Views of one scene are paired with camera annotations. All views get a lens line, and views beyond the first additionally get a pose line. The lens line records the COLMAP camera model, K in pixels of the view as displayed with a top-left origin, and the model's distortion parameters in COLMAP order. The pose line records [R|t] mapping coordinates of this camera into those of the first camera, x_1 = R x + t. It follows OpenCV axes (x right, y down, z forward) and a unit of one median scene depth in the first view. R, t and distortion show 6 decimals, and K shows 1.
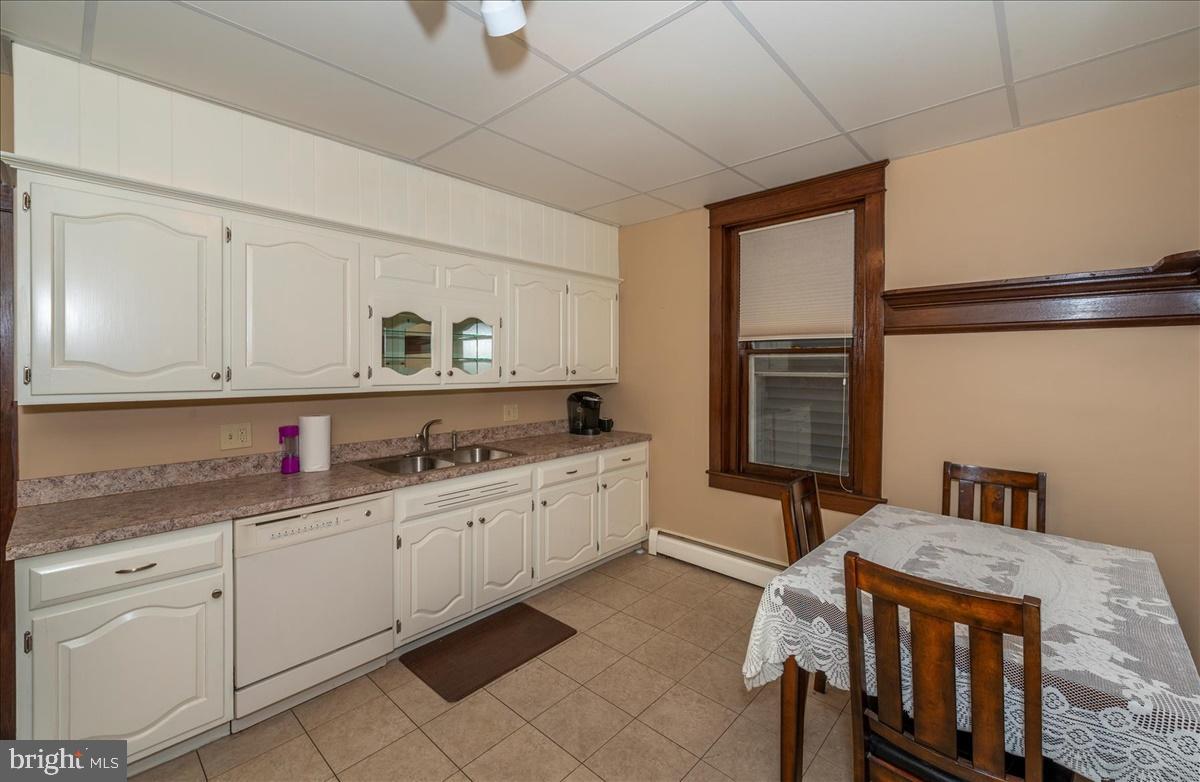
lens RADIAL K [[493.7, 0, 606.7], [0, 493.7, 371.6], [0, 0, 1]] dist [-0.003399, -0.000134]
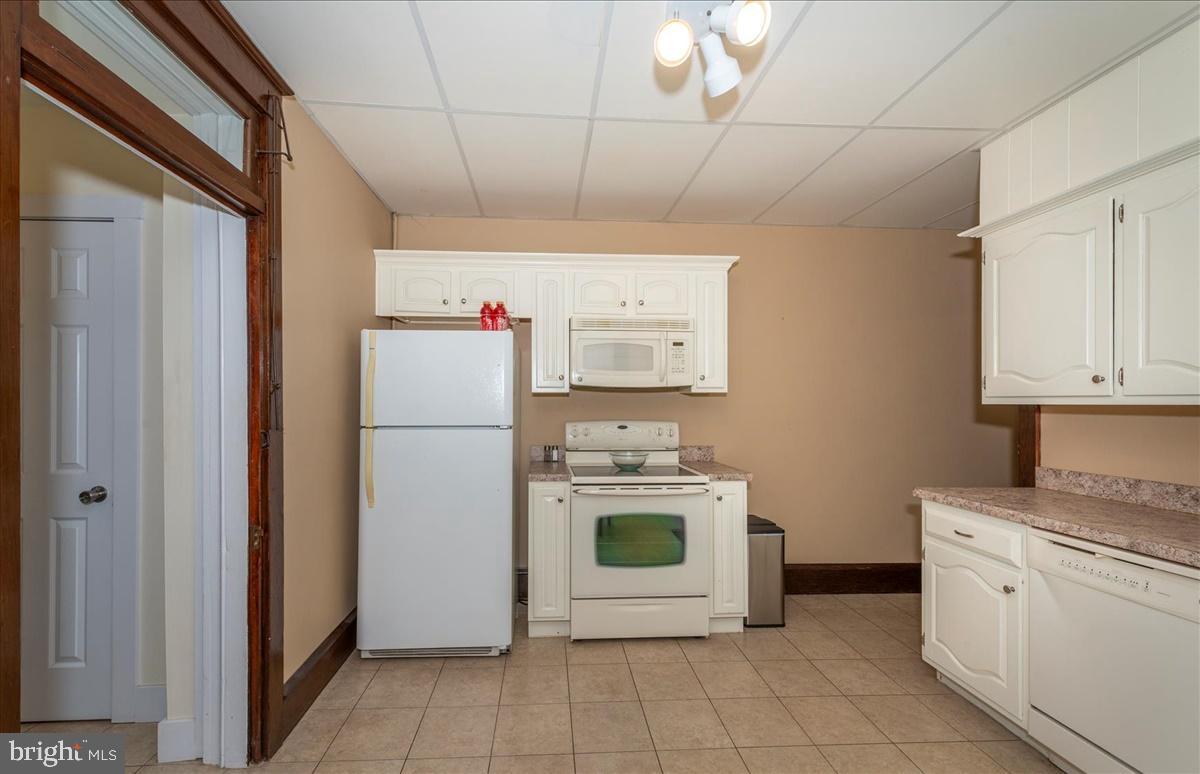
lens RADIAL K [[504.0, 0, 577.9], [0, 504.0, 403.1], [0, 0, 1]] dist [-0.002070, -0.000807]
pose [[-0.699663, -0.003947, -0.714462, 0.464276], [-0.012039, 0.999908, 0.006265, 0.051335], [0.714372, 0.012985, -0.699646, 0.855728]]
